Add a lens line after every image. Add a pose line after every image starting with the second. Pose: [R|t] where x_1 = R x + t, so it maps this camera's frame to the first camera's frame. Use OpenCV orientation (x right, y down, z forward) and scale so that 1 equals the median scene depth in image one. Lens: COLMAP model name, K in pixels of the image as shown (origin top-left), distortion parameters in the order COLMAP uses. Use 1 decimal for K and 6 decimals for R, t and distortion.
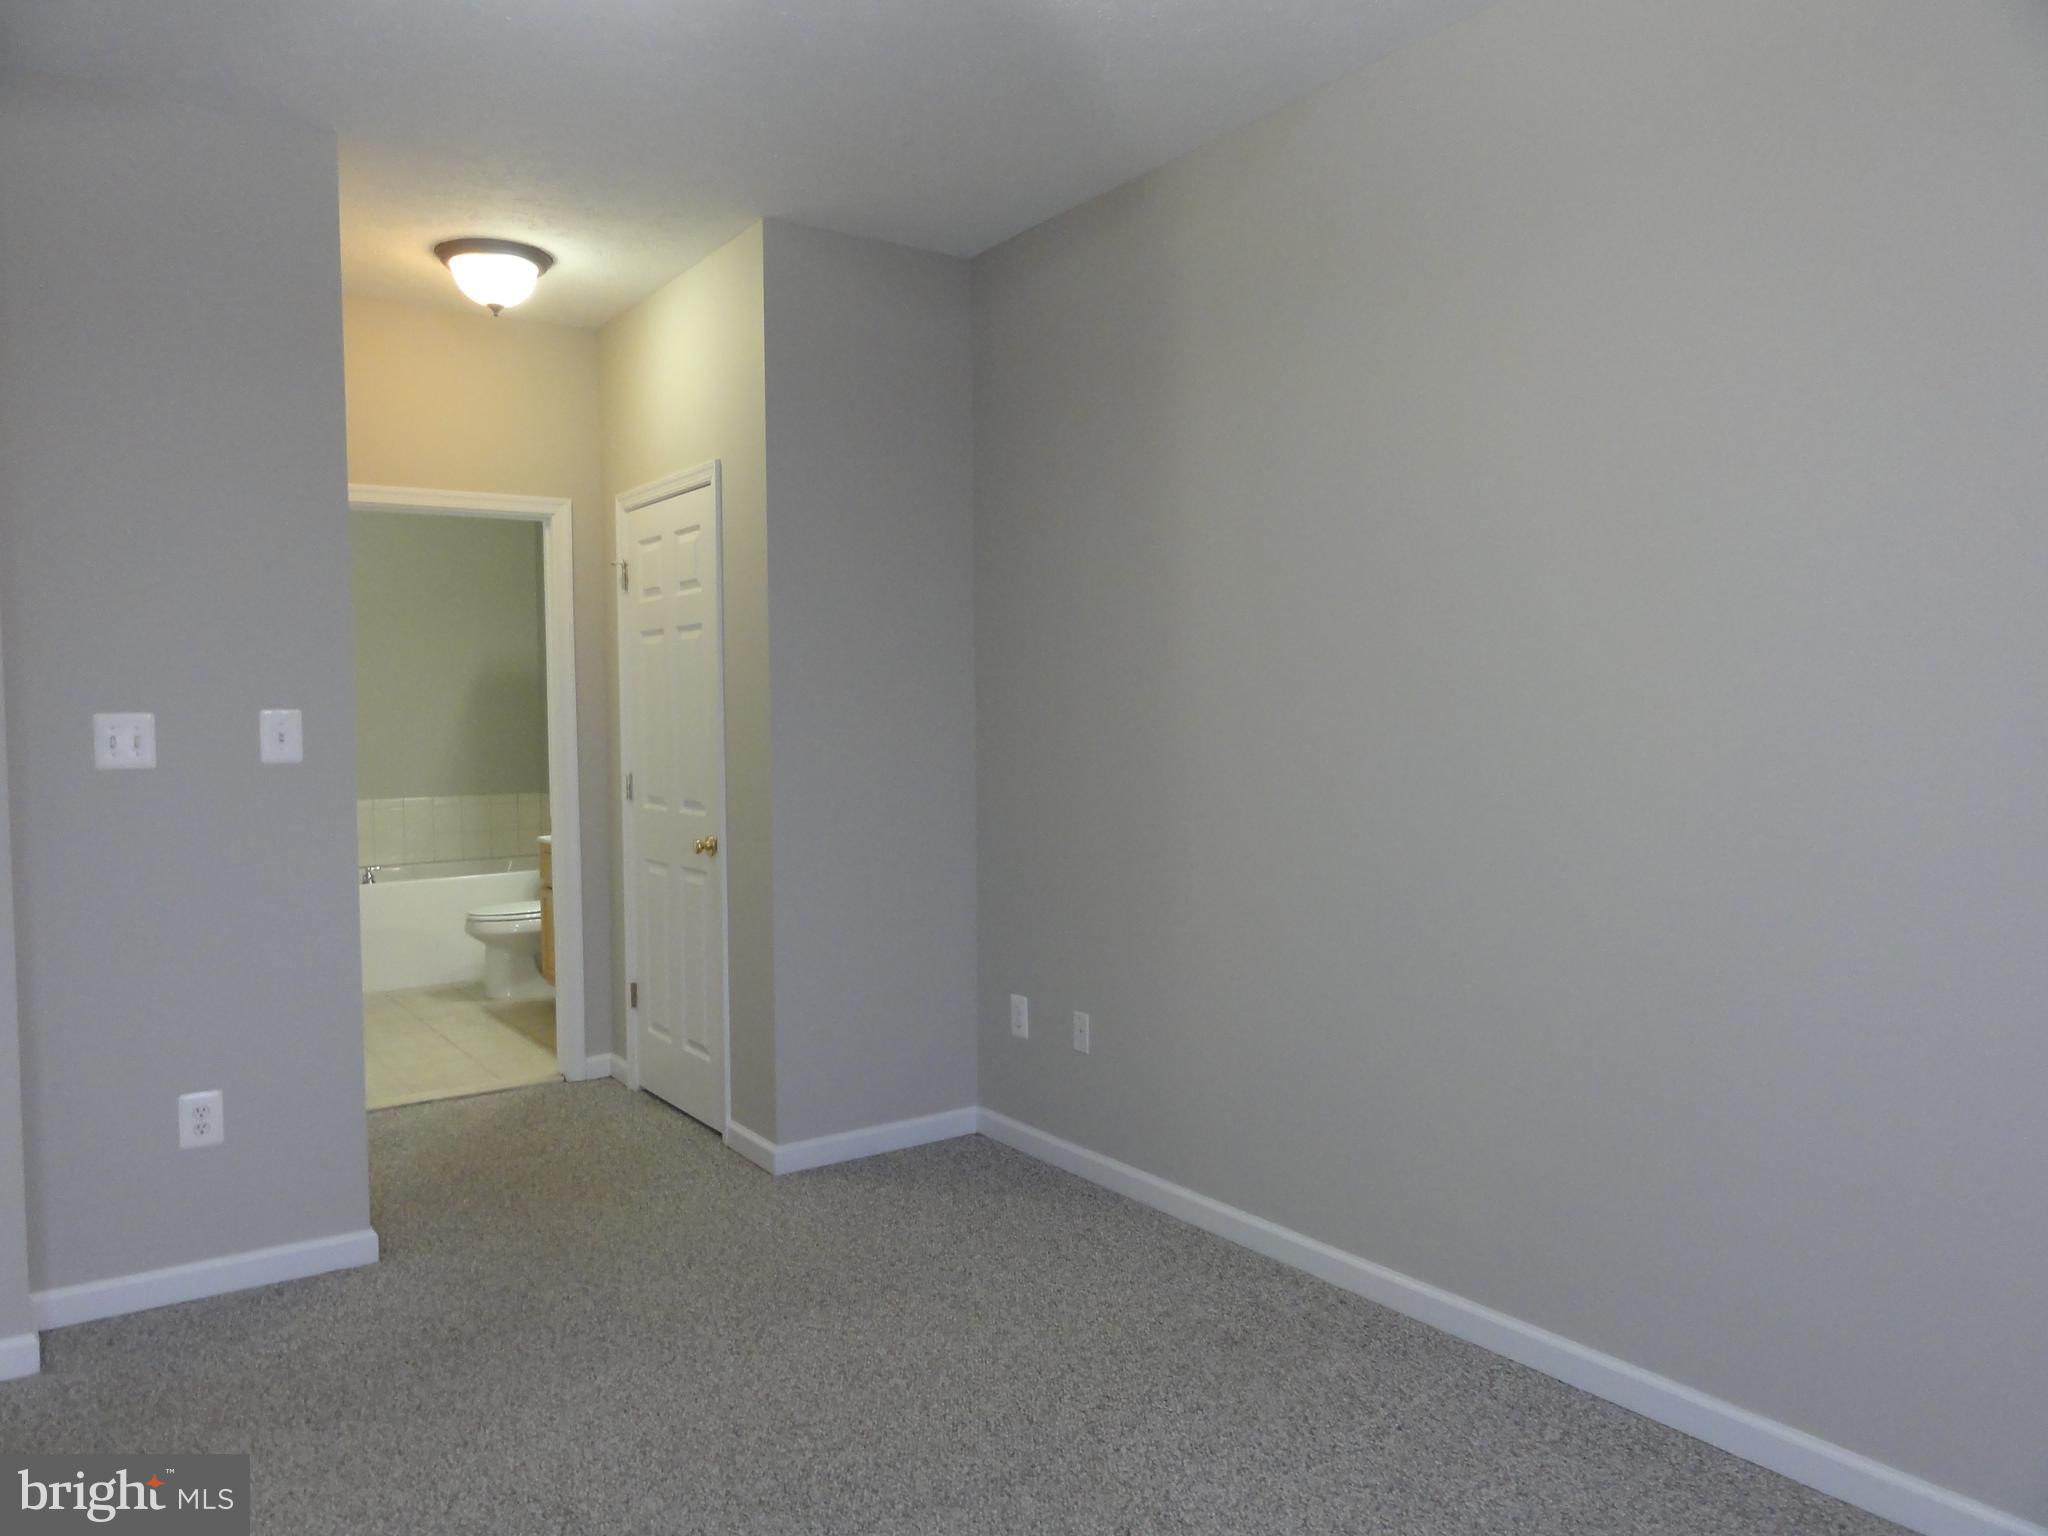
lens RADIAL K [[1452.0, 0, 1027.6], [0, 1452.0, 772.2], [0, 0, 1]] dist [-0.003288, 0.001167]
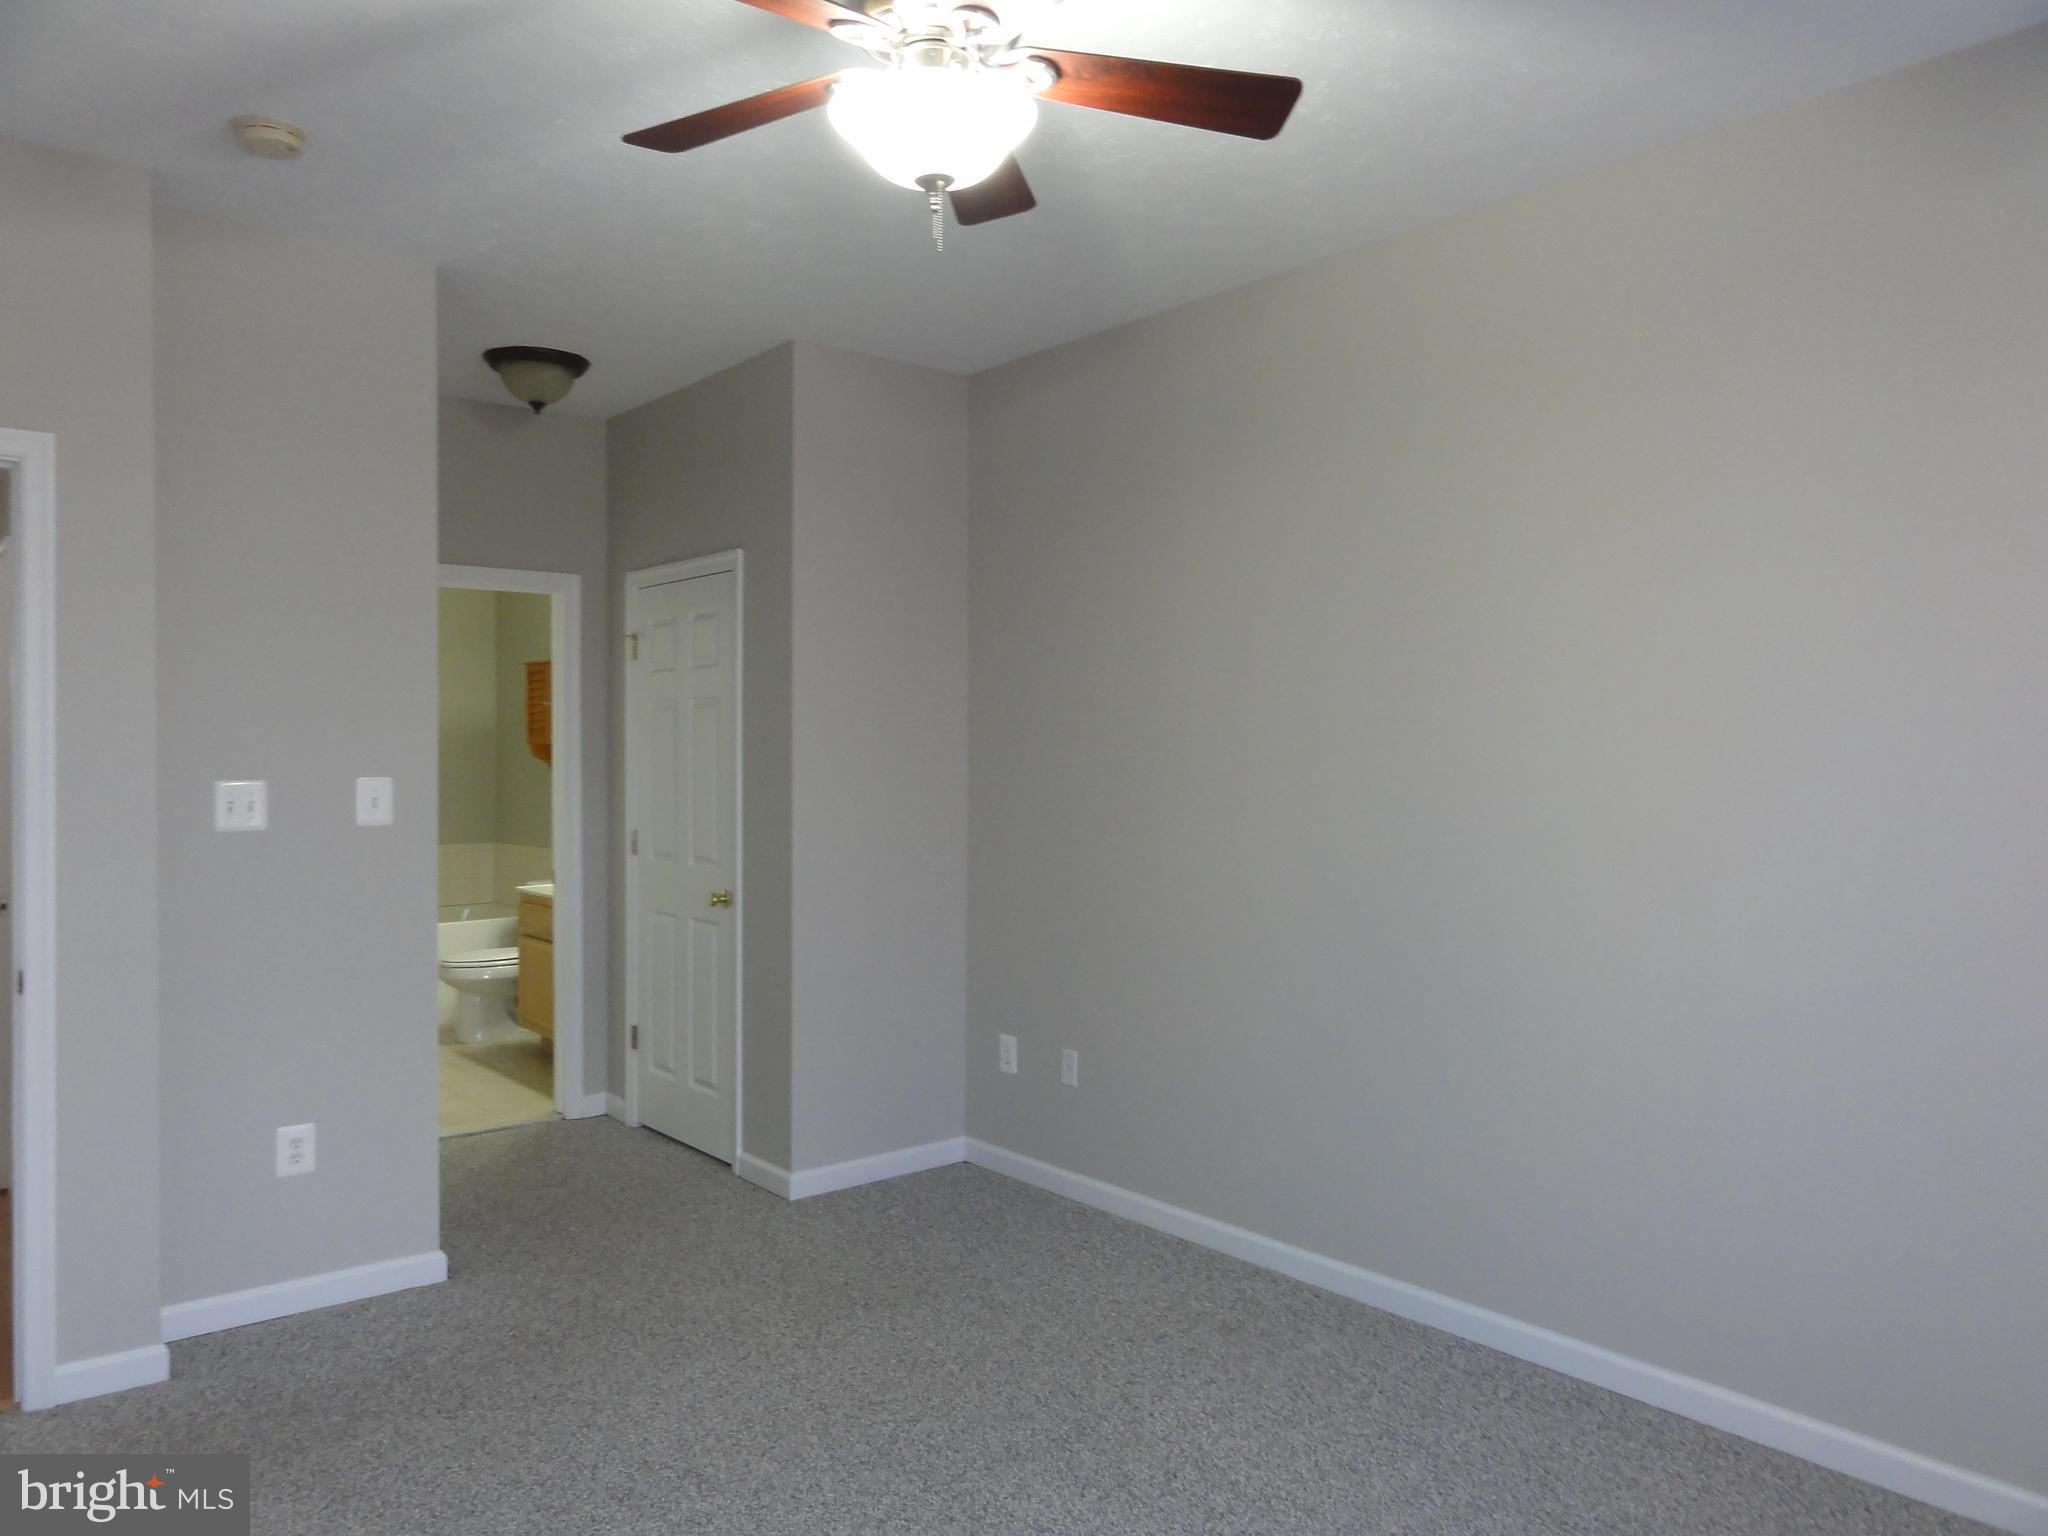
lens RADIAL K [[1452.0, 0, 1029.3], [0, 1452.0, 773.2], [0, 0, 1]] dist [-0.003288, 0.001167]
pose [[0.996403, 0.011091, 0.084009, -0.114329], [-0.008537, 0.999492, -0.030698, -0.017408], [-0.084307, 0.029871, 0.995992, -0.153914]]
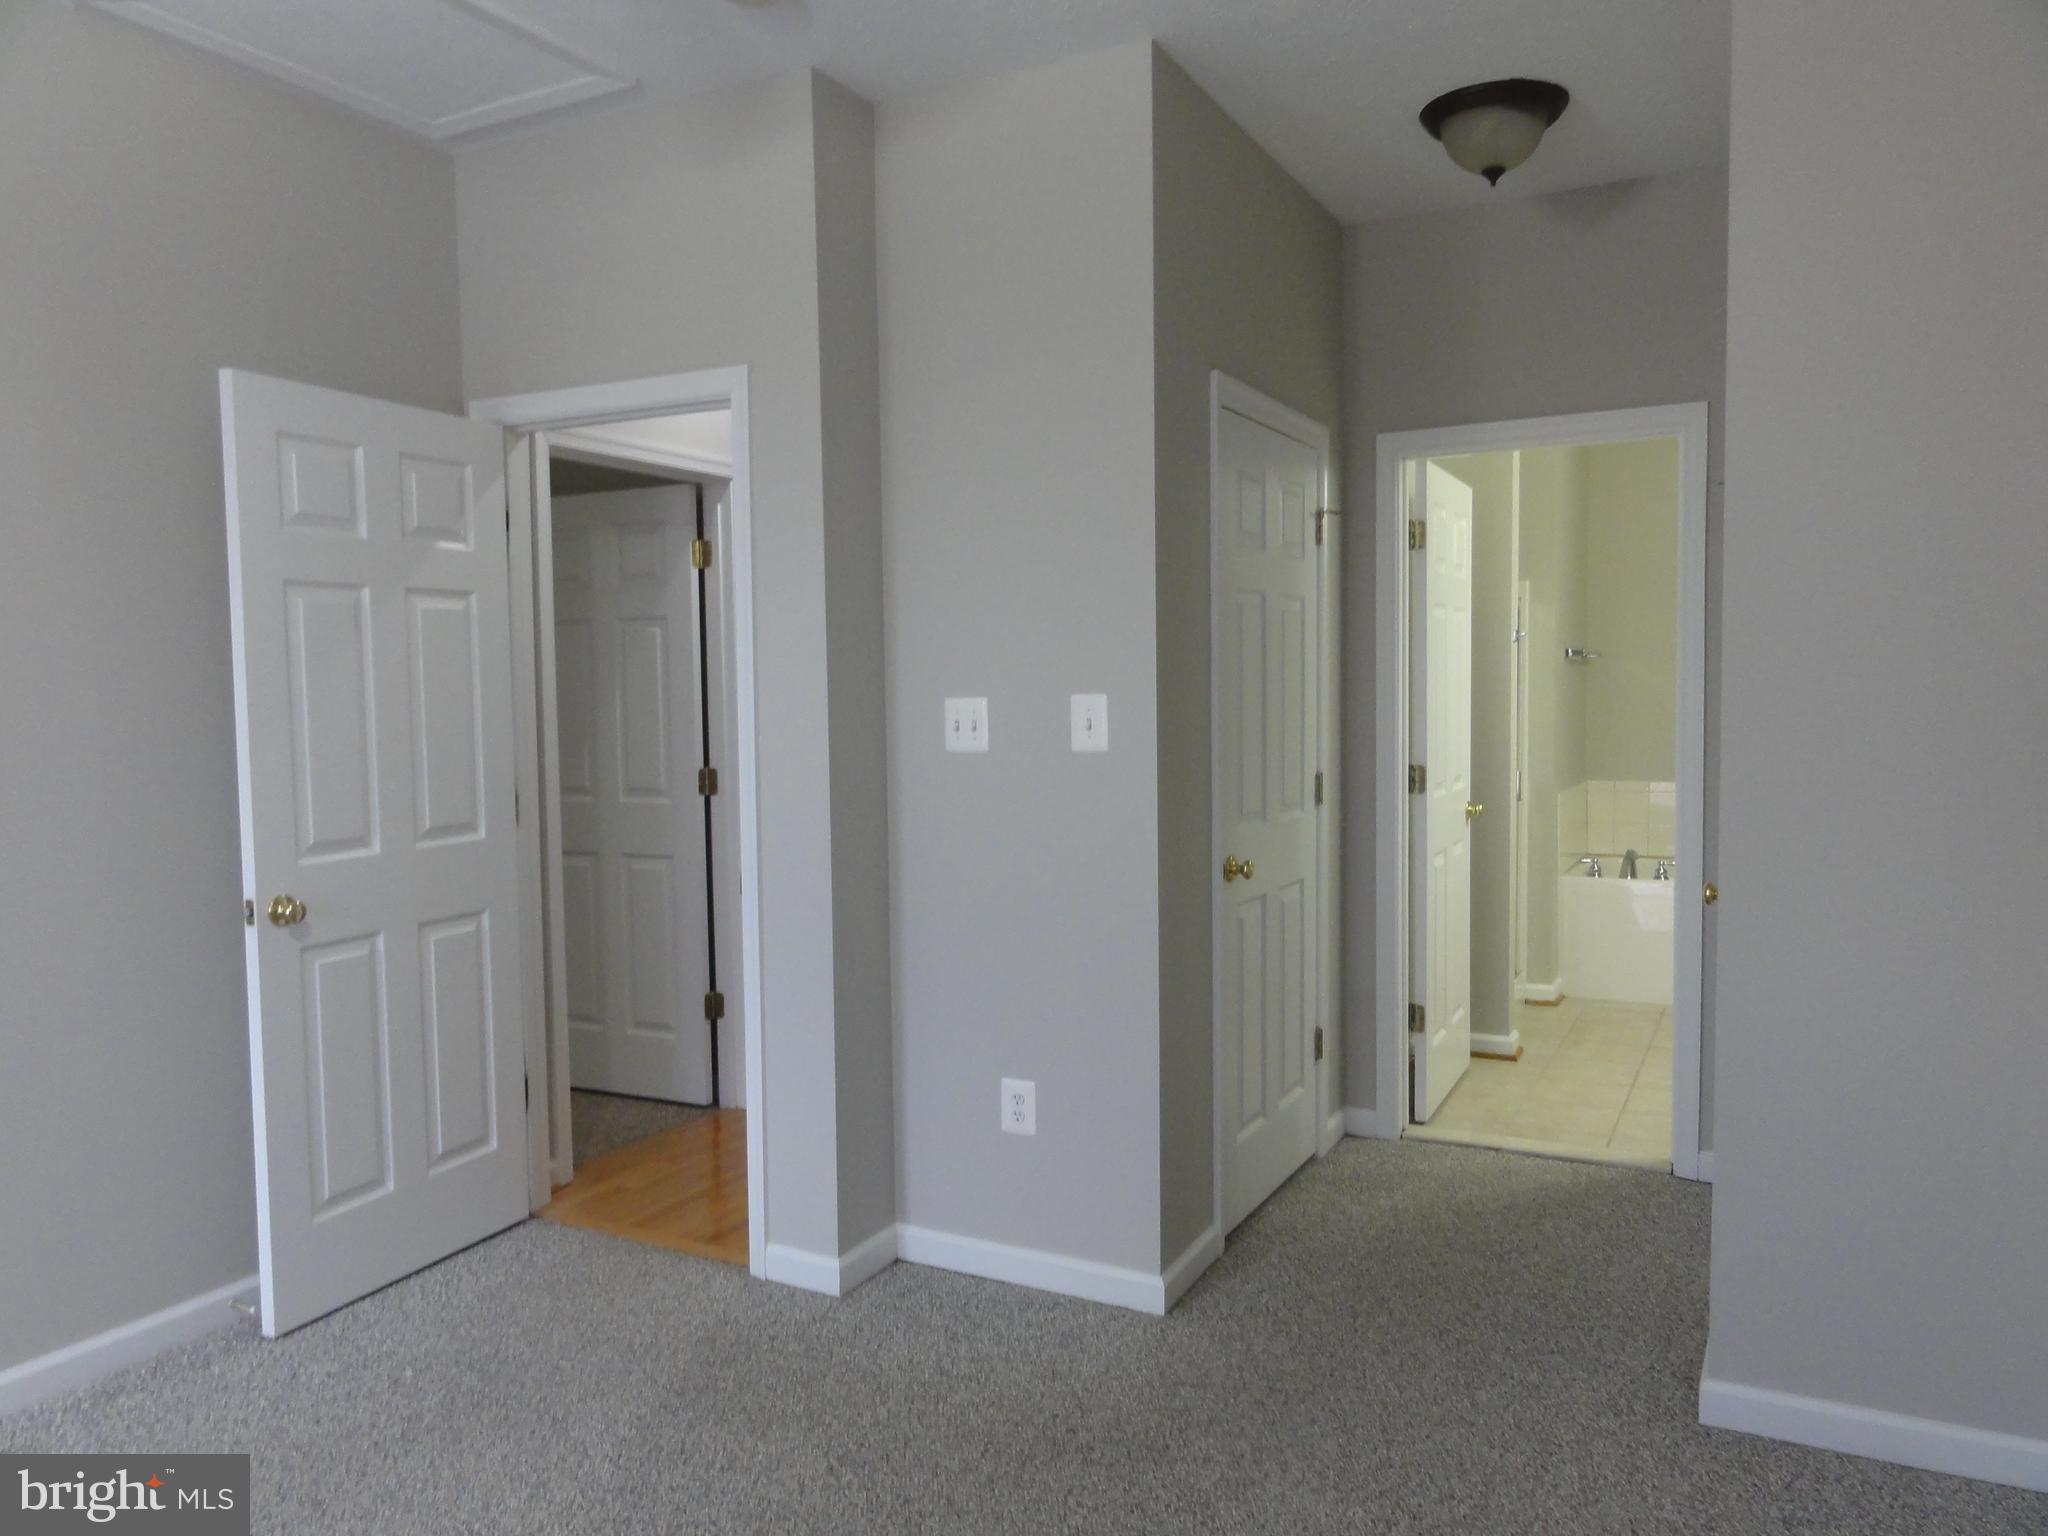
lens RADIAL K [[1452.0, 0, 1018.1], [0, 1452.0, 779.9], [0, 0, 1]] dist [-0.003288, 0.001167]
pose [[0.445862, 0.060655, -0.893044, 0.312720], [-0.027815, 0.998158, 0.053907, -0.038996], [0.894669, 0.000805, 0.446728, 0.568761]]
